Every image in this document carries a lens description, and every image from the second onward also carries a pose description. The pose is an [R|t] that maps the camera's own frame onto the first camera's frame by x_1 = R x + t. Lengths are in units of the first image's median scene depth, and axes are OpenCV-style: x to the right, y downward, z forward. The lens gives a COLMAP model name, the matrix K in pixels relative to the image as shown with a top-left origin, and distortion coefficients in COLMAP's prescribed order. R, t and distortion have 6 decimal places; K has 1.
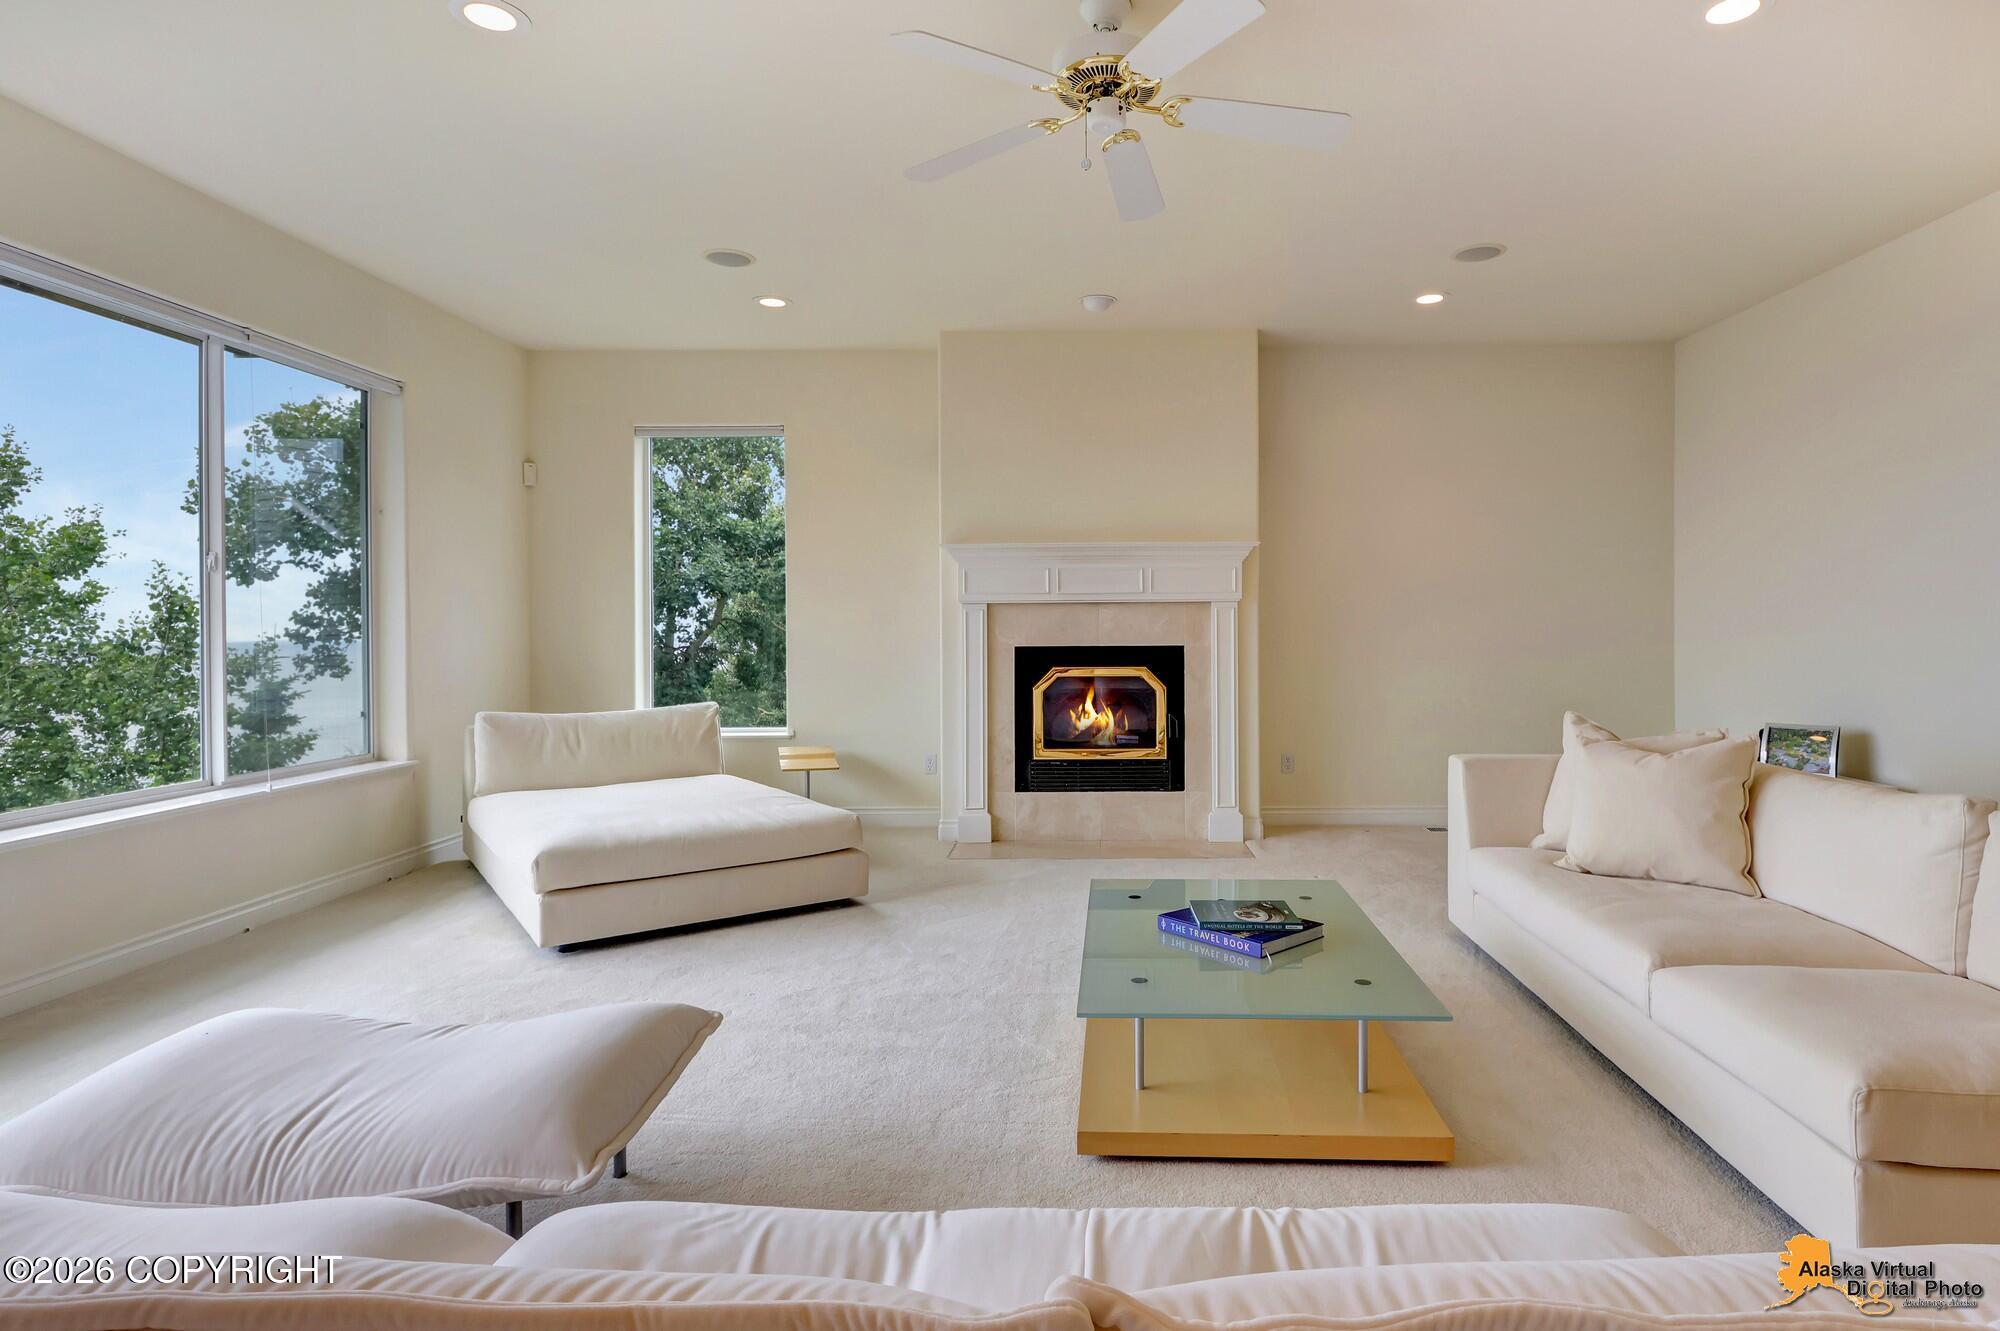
lens RADIAL K [[1093.7, 0, 1007.3], [0, 1093.7, 649.5], [0, 0, 1]] dist [-0.011247, 0.000432]
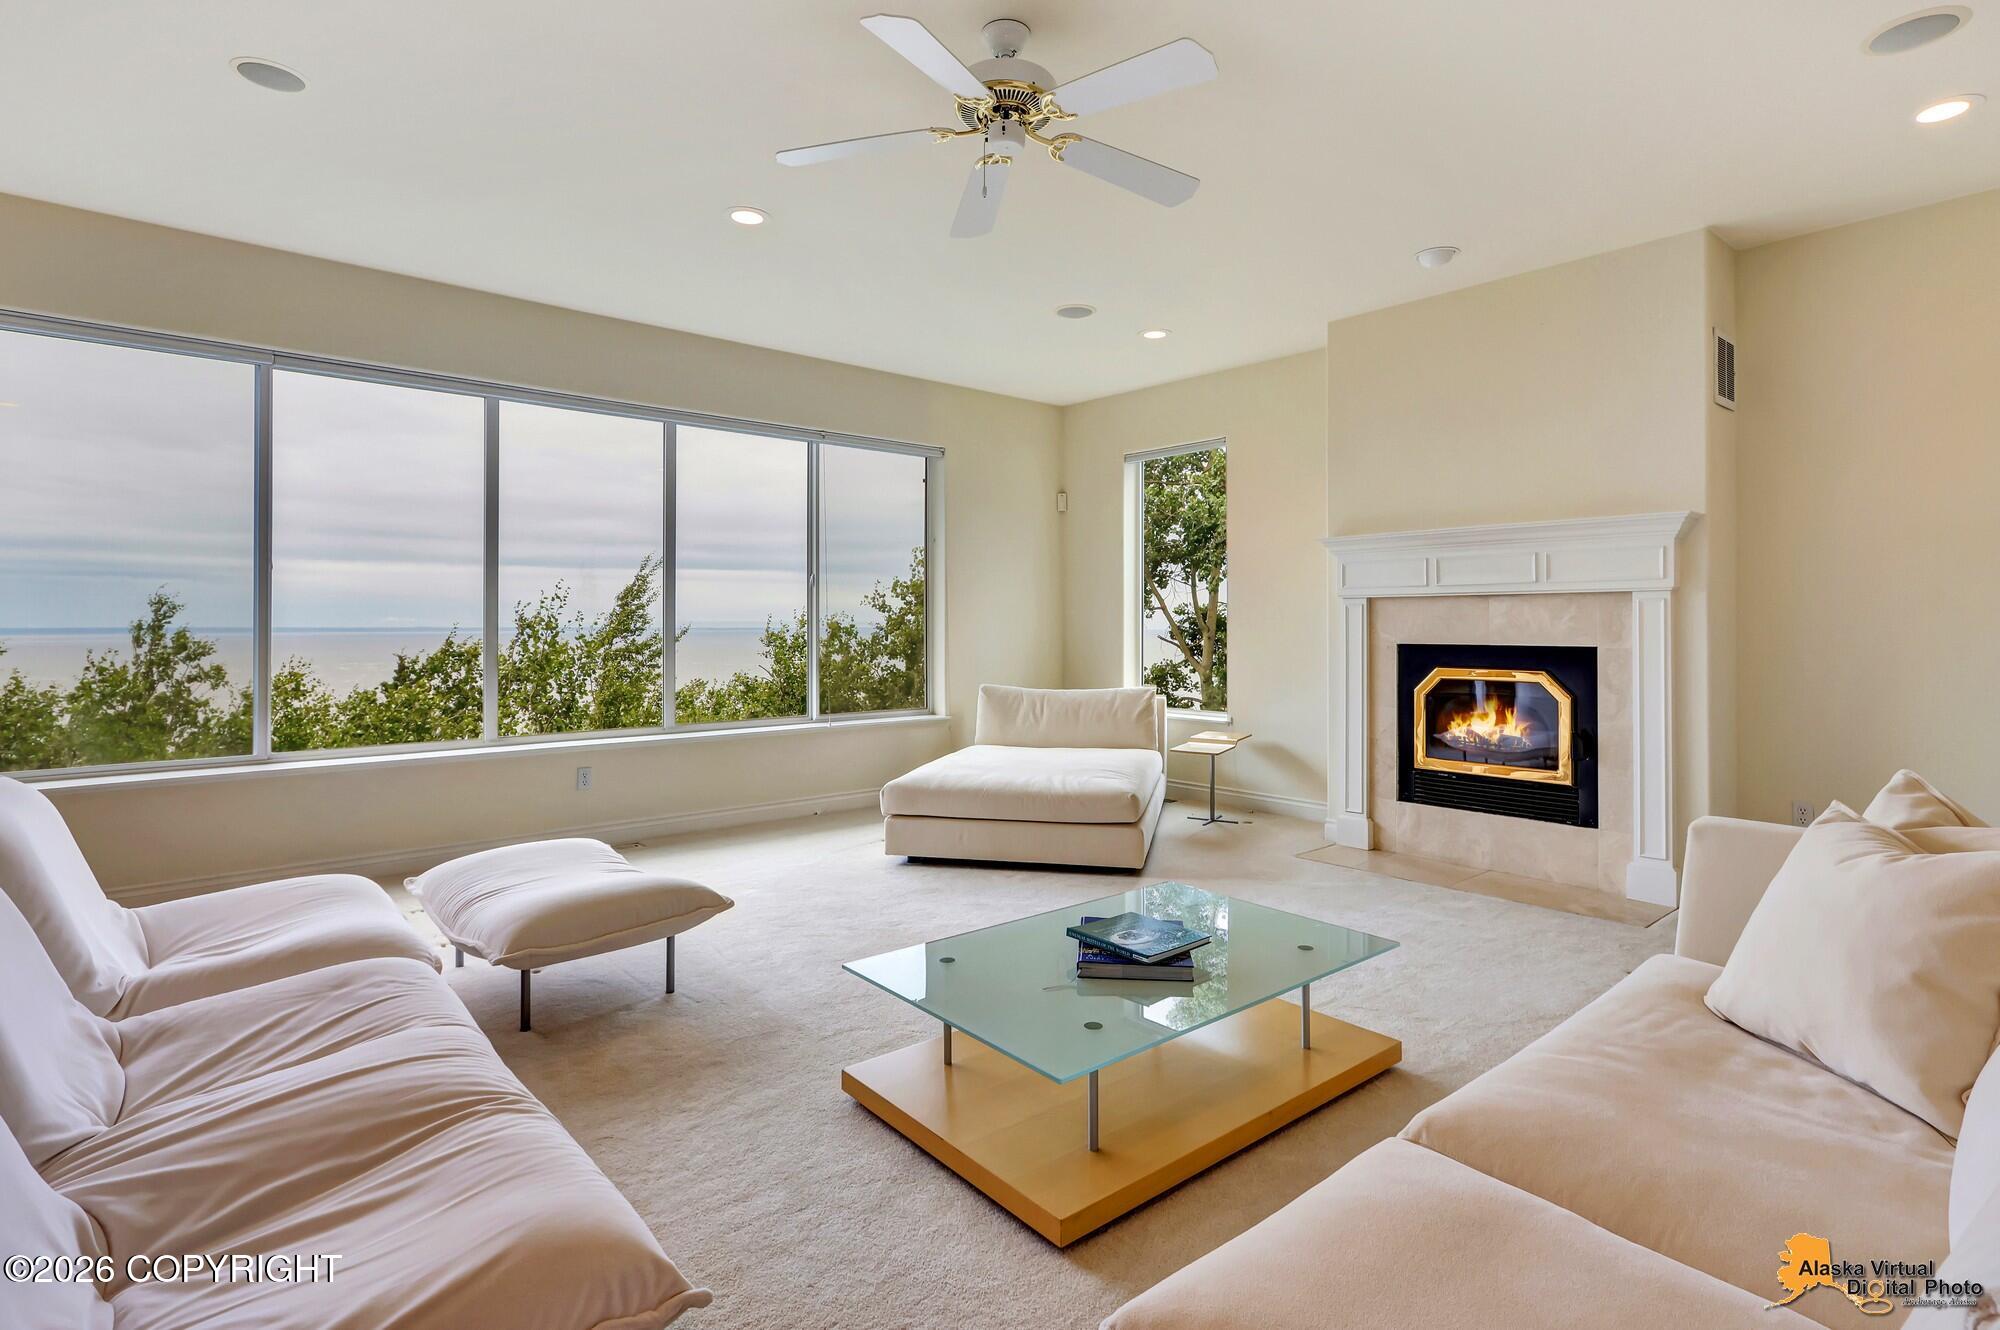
lens RADIAL K [[981.6, 0, 996.6], [0, 981.6, 623.5], [0, 0, 1]] dist [0.001820, 0.000801]
pose [[0.667657, 0.004654, -0.744454, 0.401921], [-0.019562, 0.999745, -0.011294, -0.003900], [0.744212, 0.022103, 0.667578, 0.189778]]
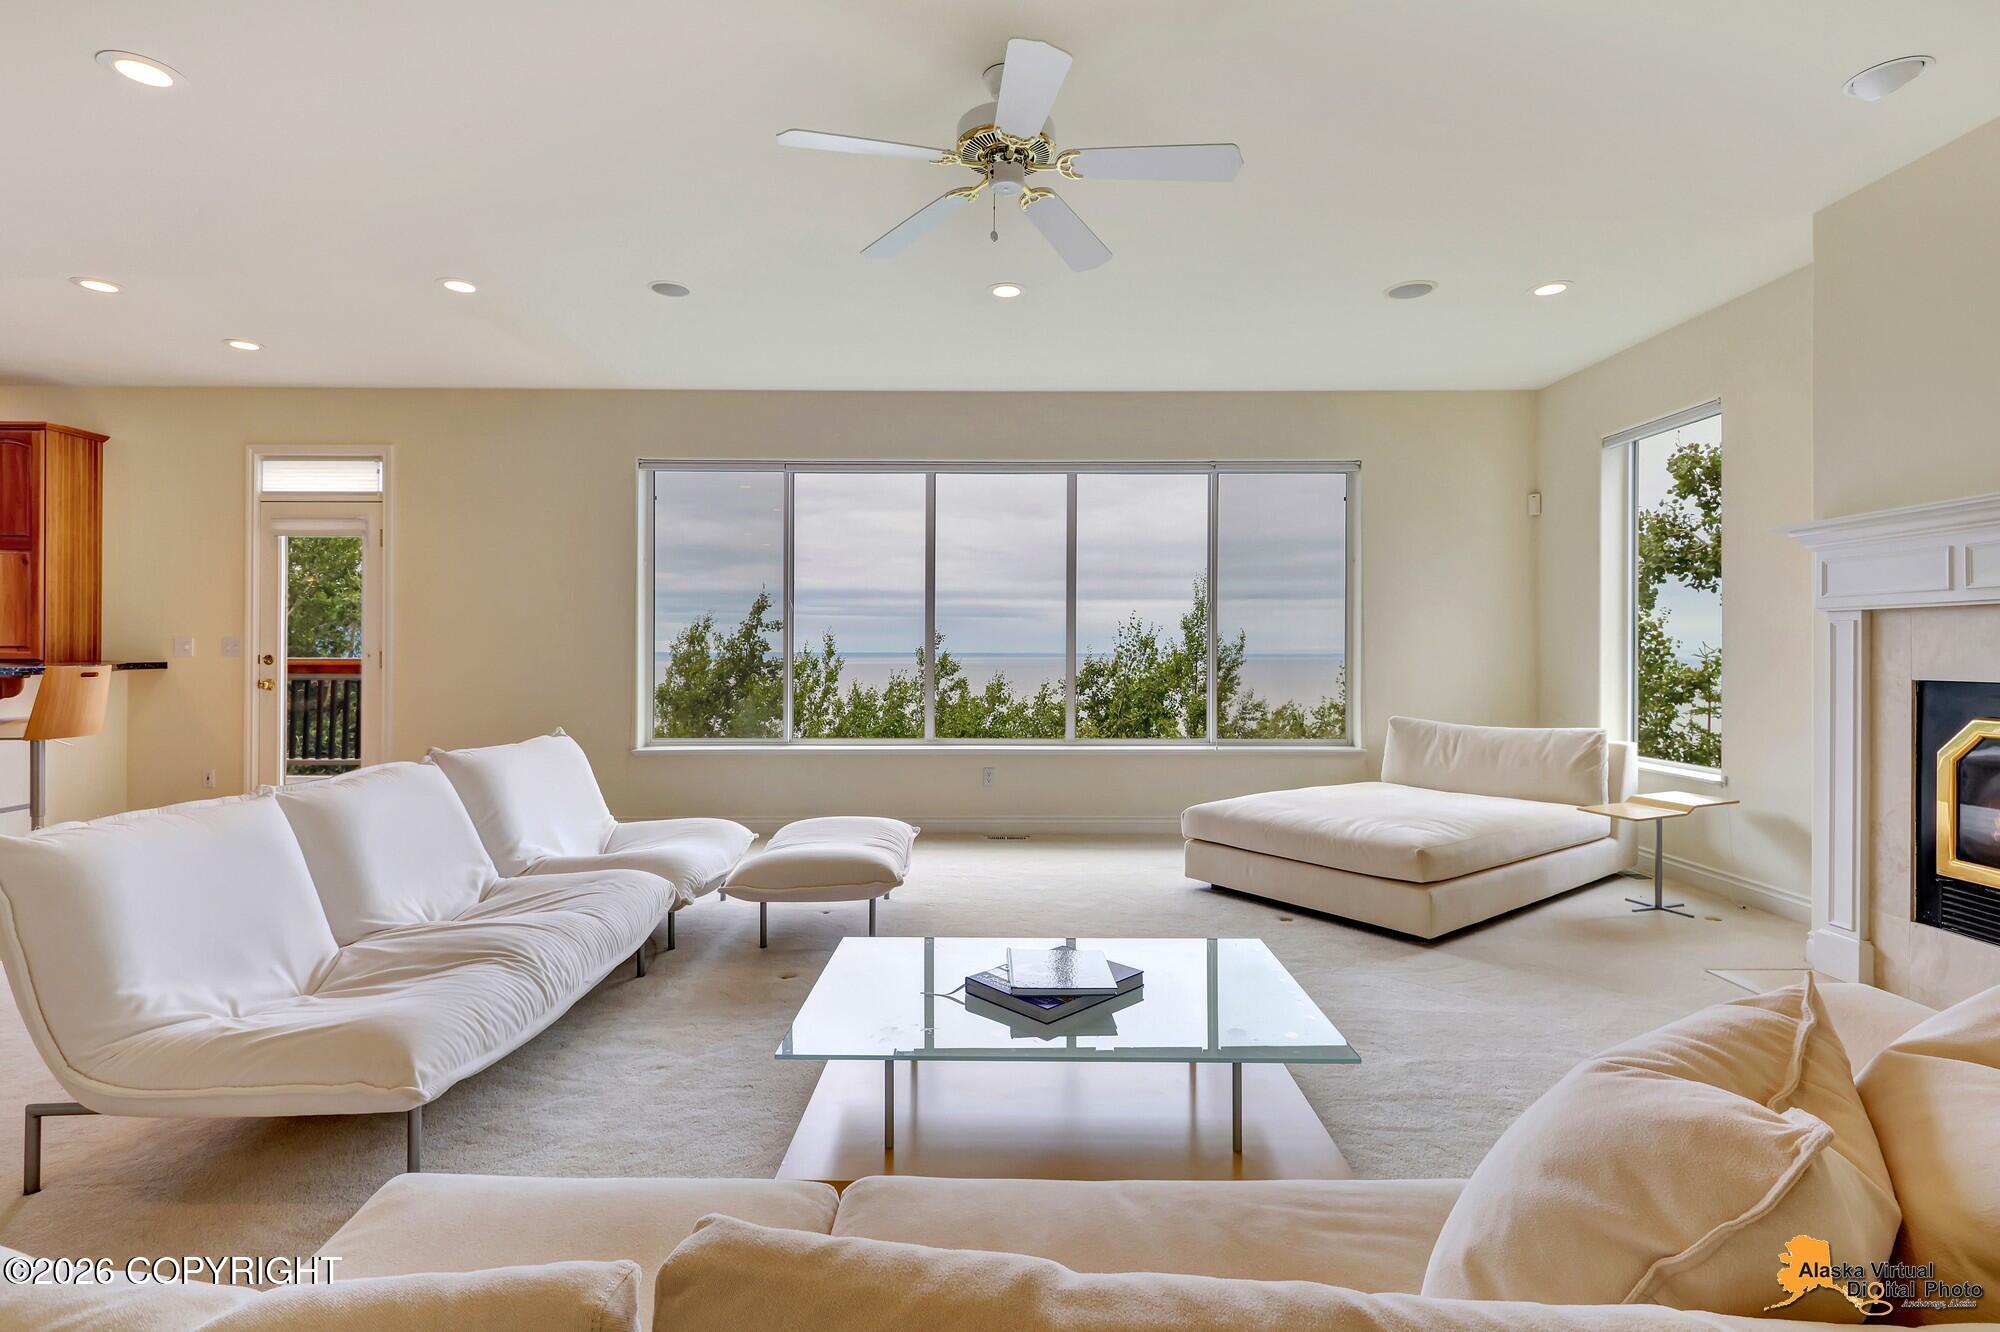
lens RADIAL K [[936.5, 0, 993.2], [0, 936.5, 656.9], [0, 0, 1]] dist [0.007811, -0.002856]
pose [[0.022918, 0.013037, -0.999652, 0.517224], [-0.022705, 0.999664, 0.012516, -0.010586], [0.999479, 0.022410, 0.023207, 0.480528]]
